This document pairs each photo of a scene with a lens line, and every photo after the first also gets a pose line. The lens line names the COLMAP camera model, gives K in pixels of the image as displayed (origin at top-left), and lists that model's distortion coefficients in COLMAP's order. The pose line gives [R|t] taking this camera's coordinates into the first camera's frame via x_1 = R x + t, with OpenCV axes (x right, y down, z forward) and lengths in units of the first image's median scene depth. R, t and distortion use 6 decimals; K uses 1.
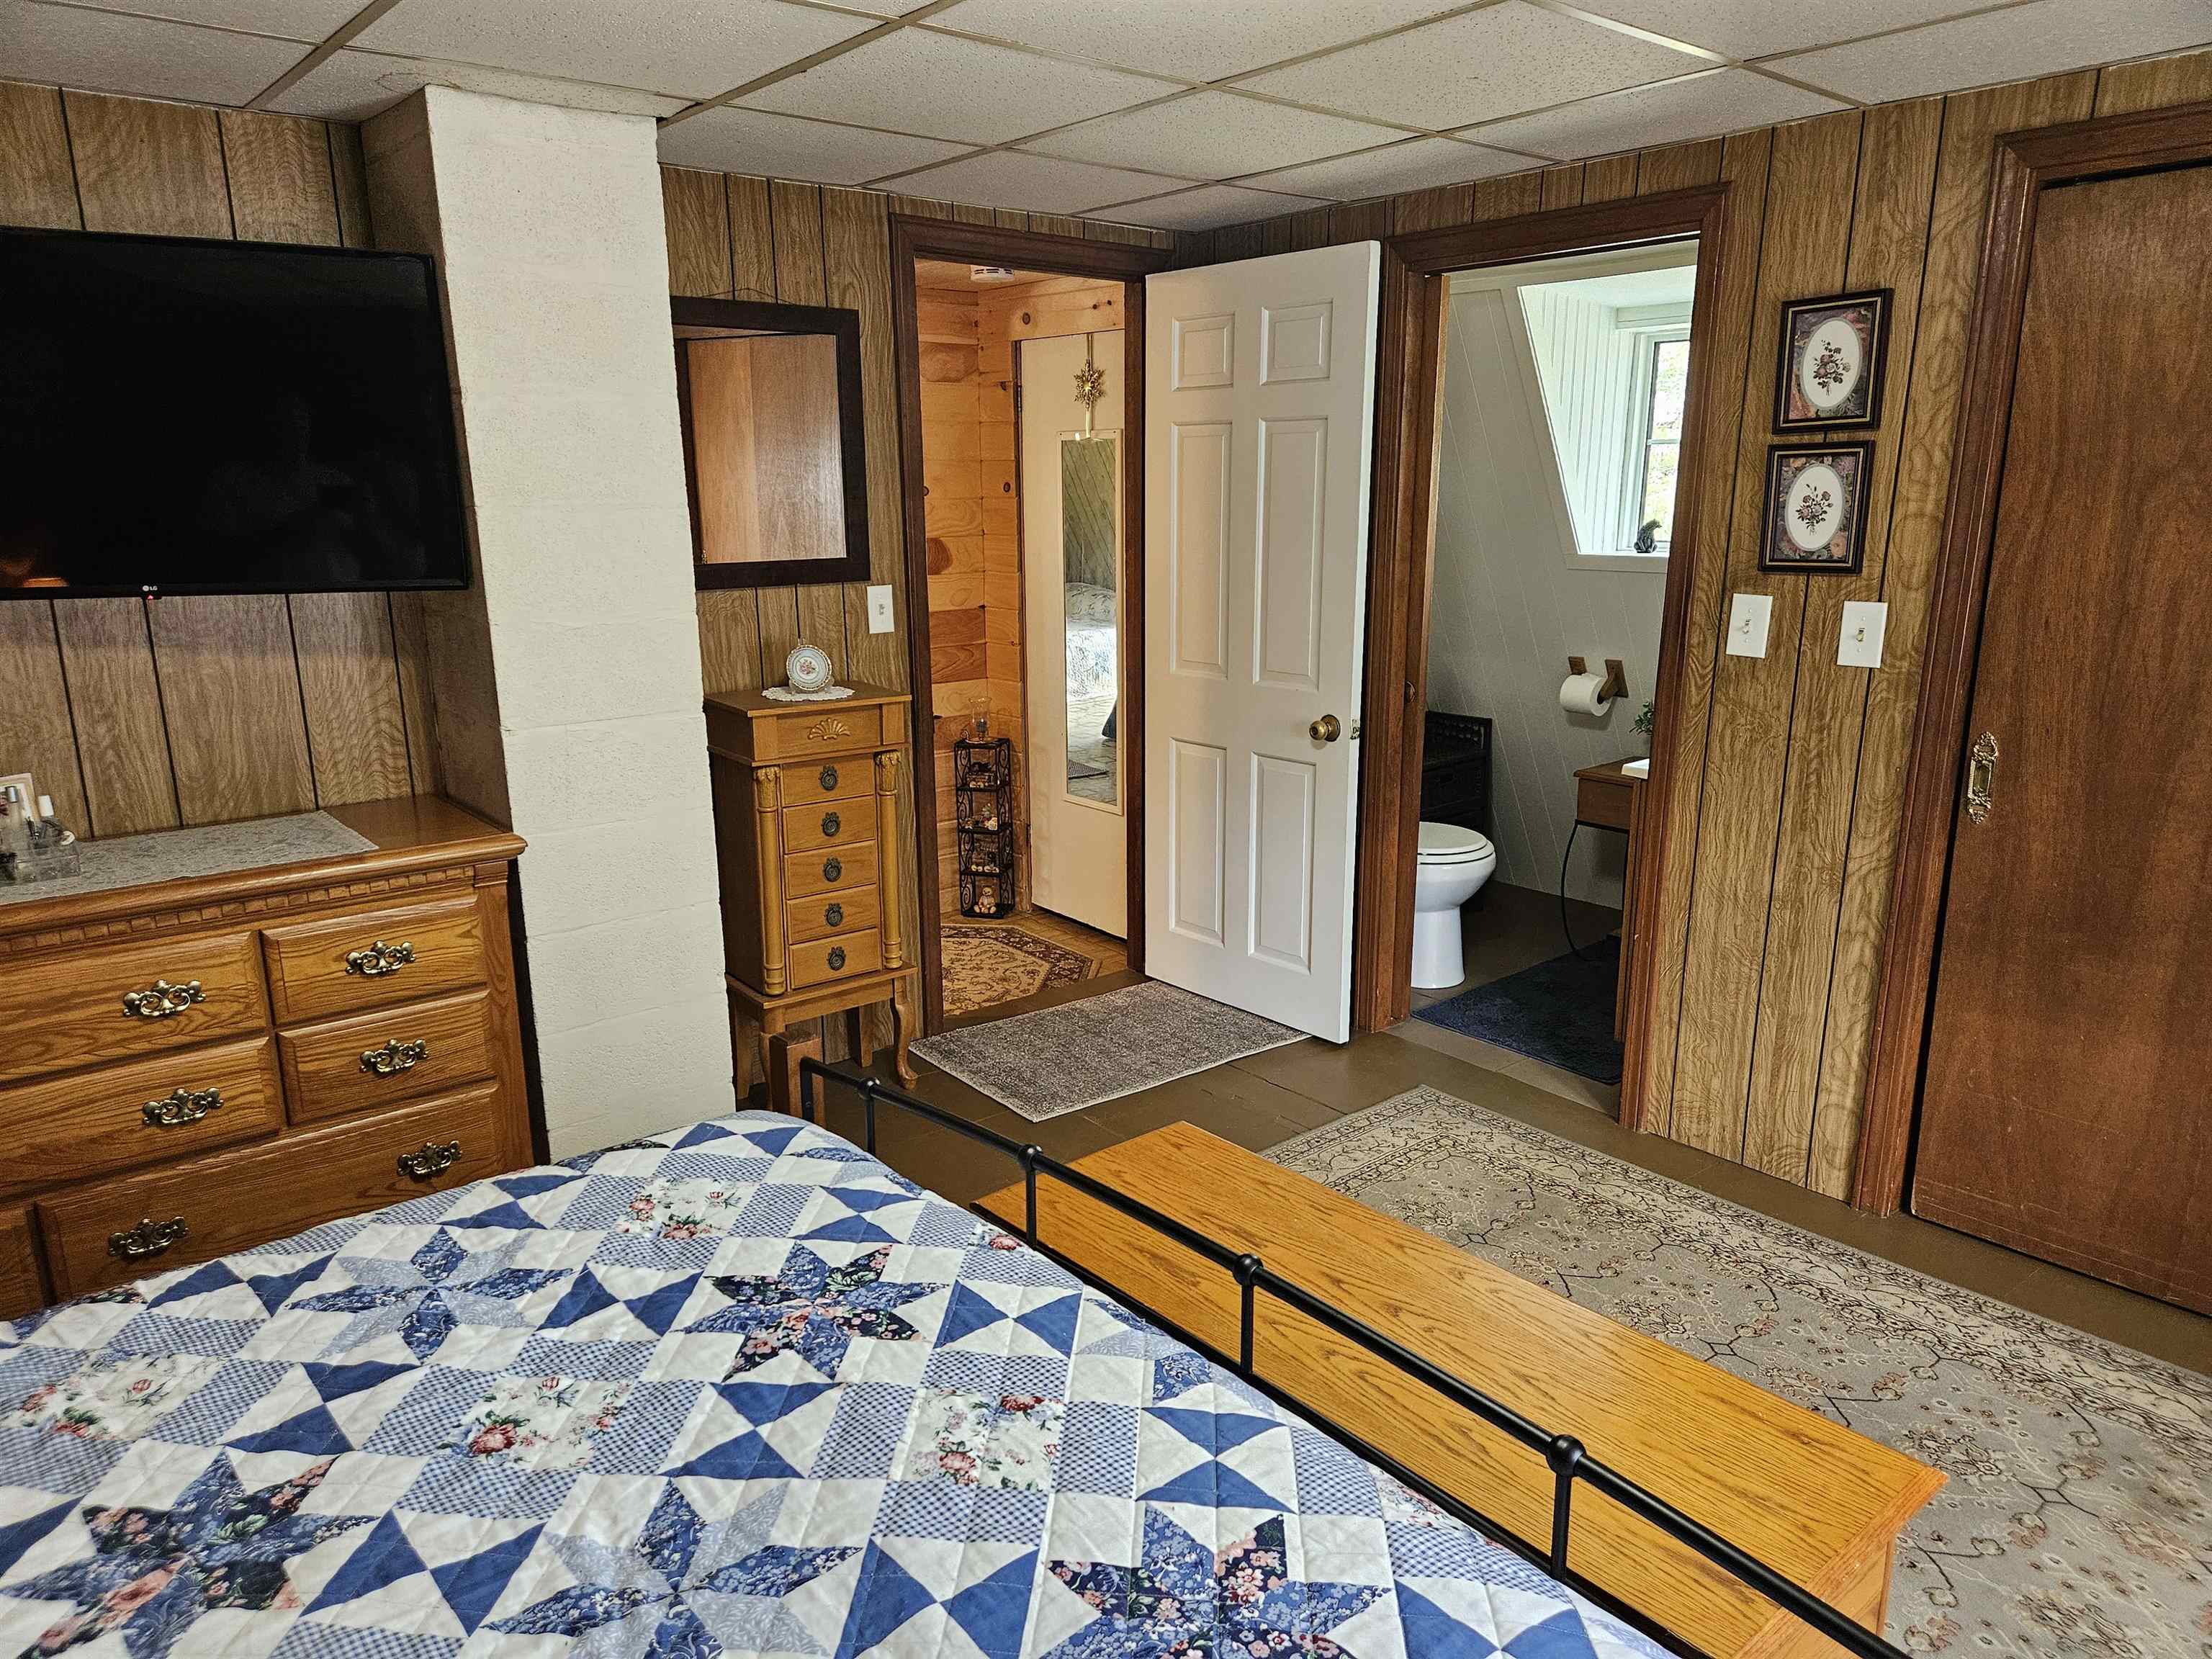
lens RADIAL K [[1480.7, 0, 1108.8], [0, 1480.7, 828.0], [0, 0, 1]] dist [0.067217, -0.054186]
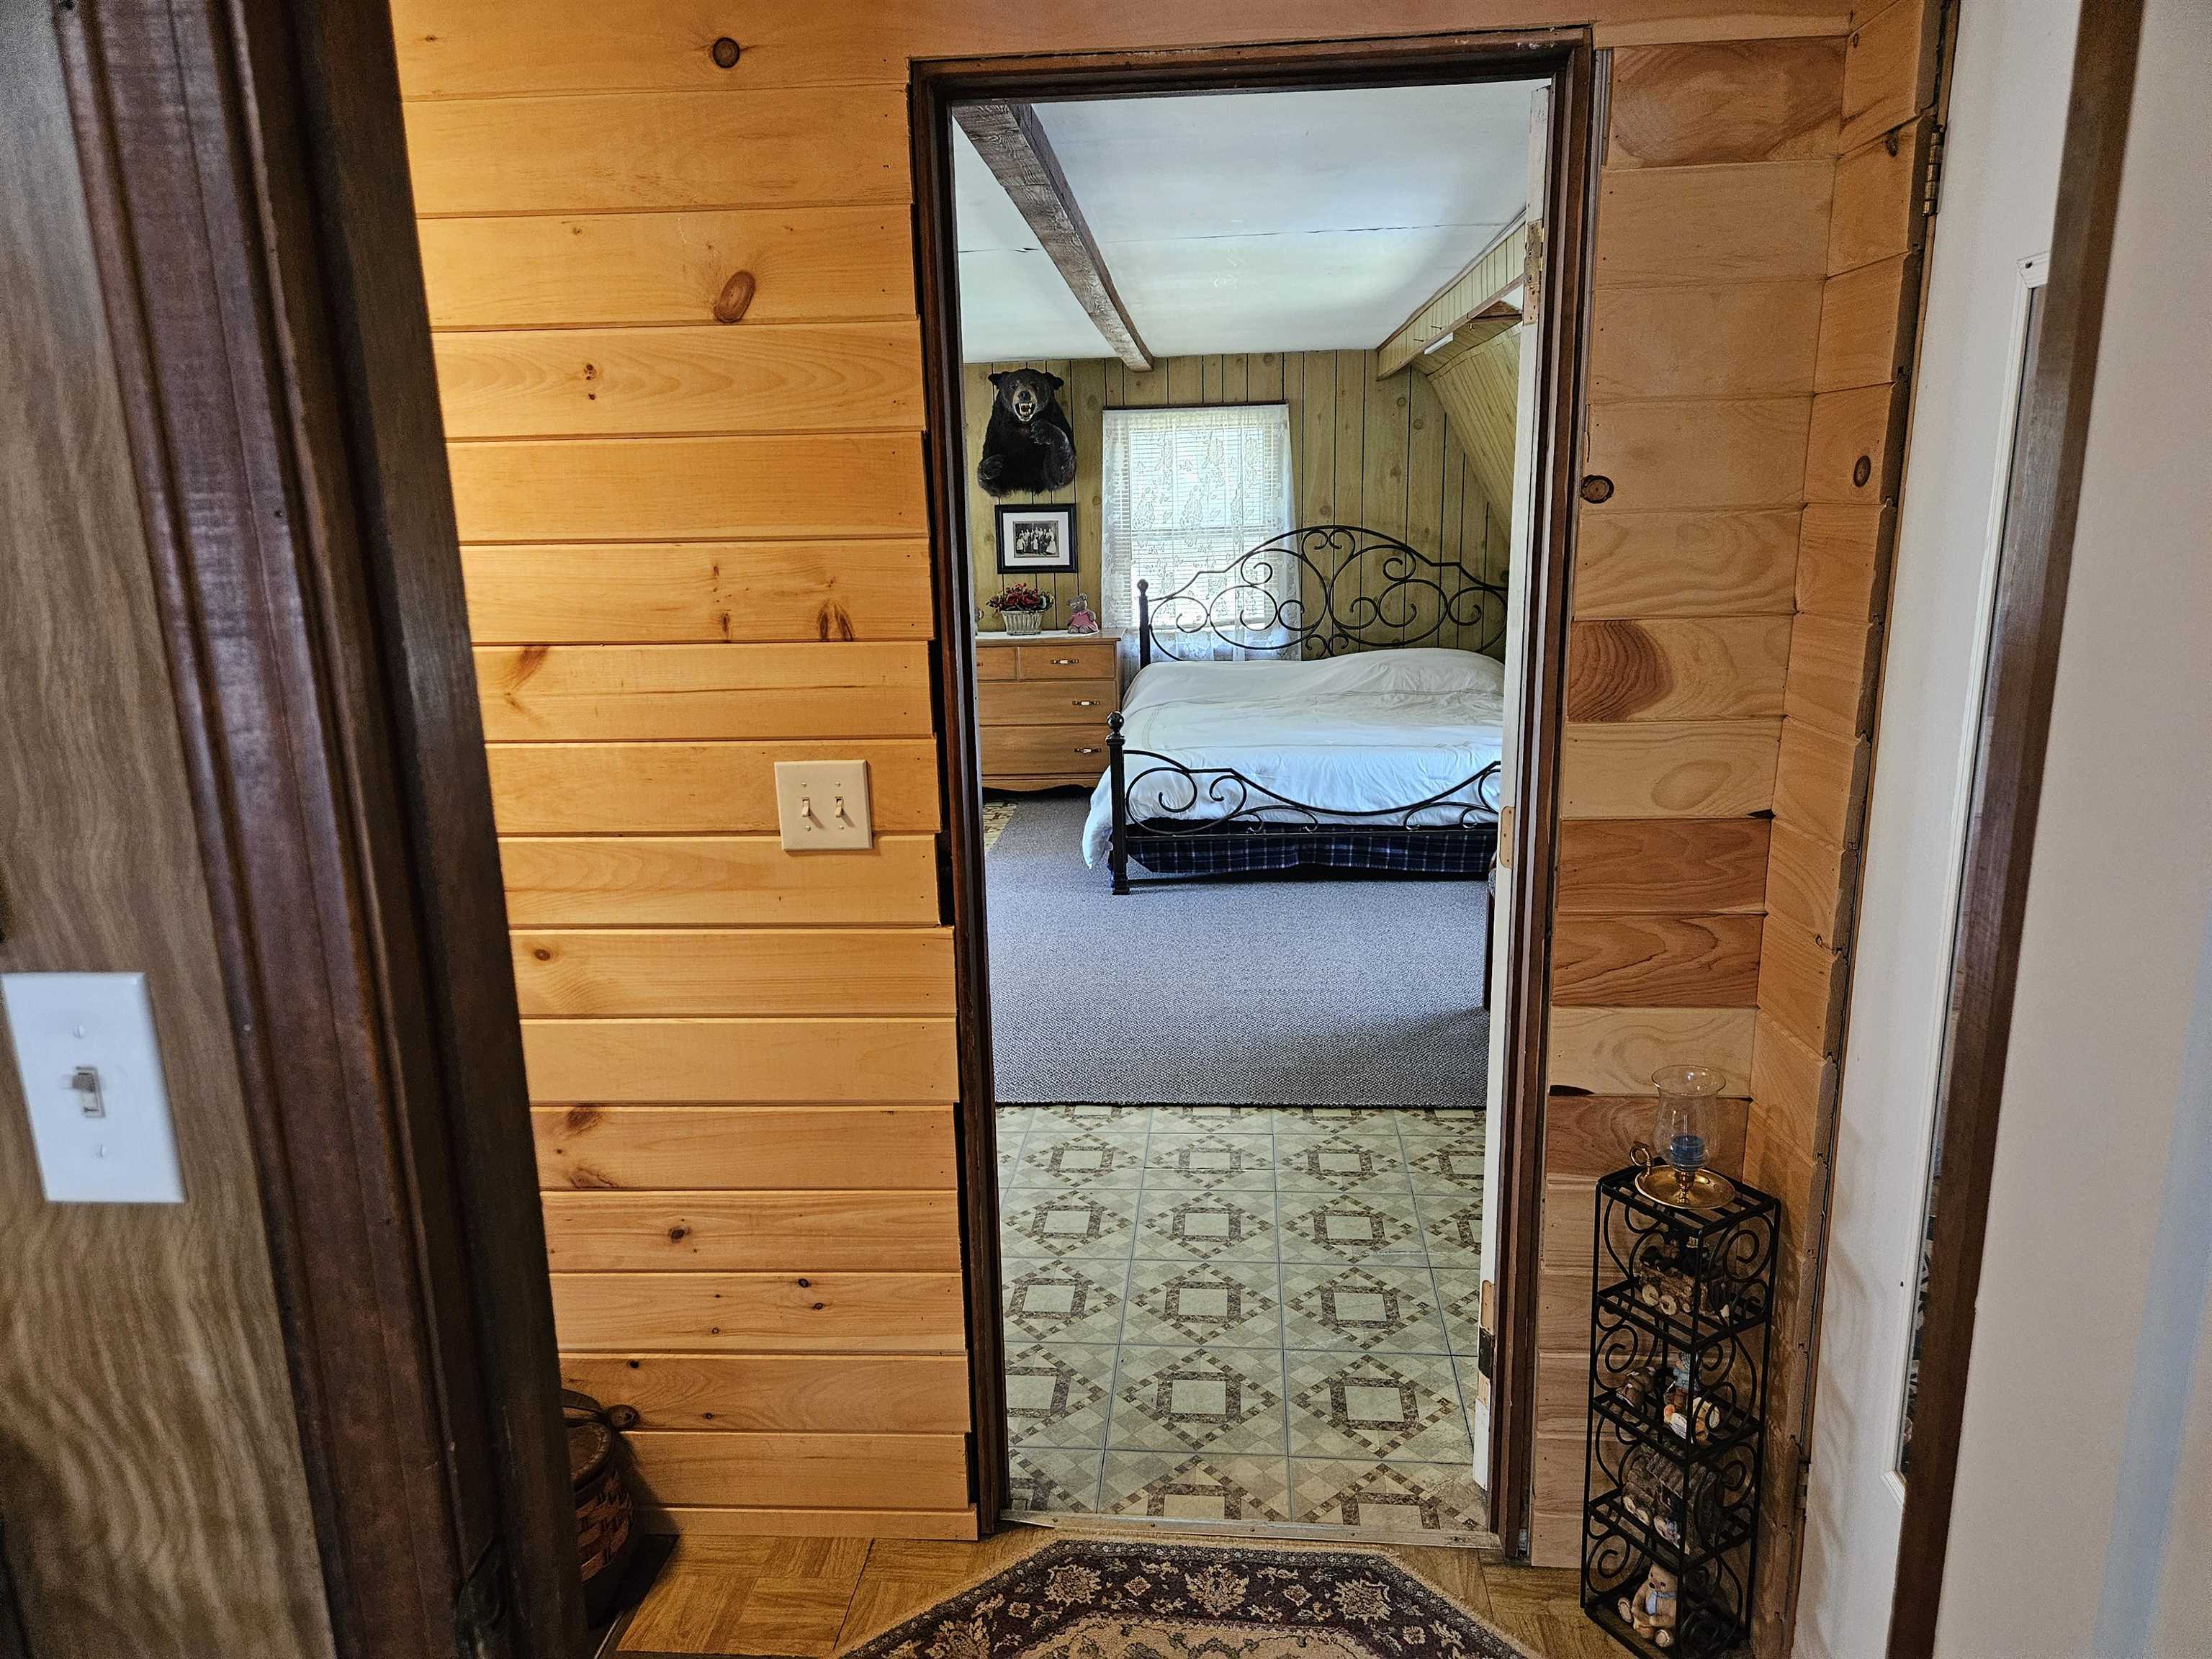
lens RADIAL K [[1480.7, 0, 1110.2], [0, 1480.7, 846.4], [0, 0, 1]] dist [0.067217, -0.054186]
pose [[0.720575, 0.158981, -0.674904, 0.045913], [-0.153970, 0.985746, 0.067814, -0.147754], [0.676065, 0.055050, 0.734782, 0.660976]]
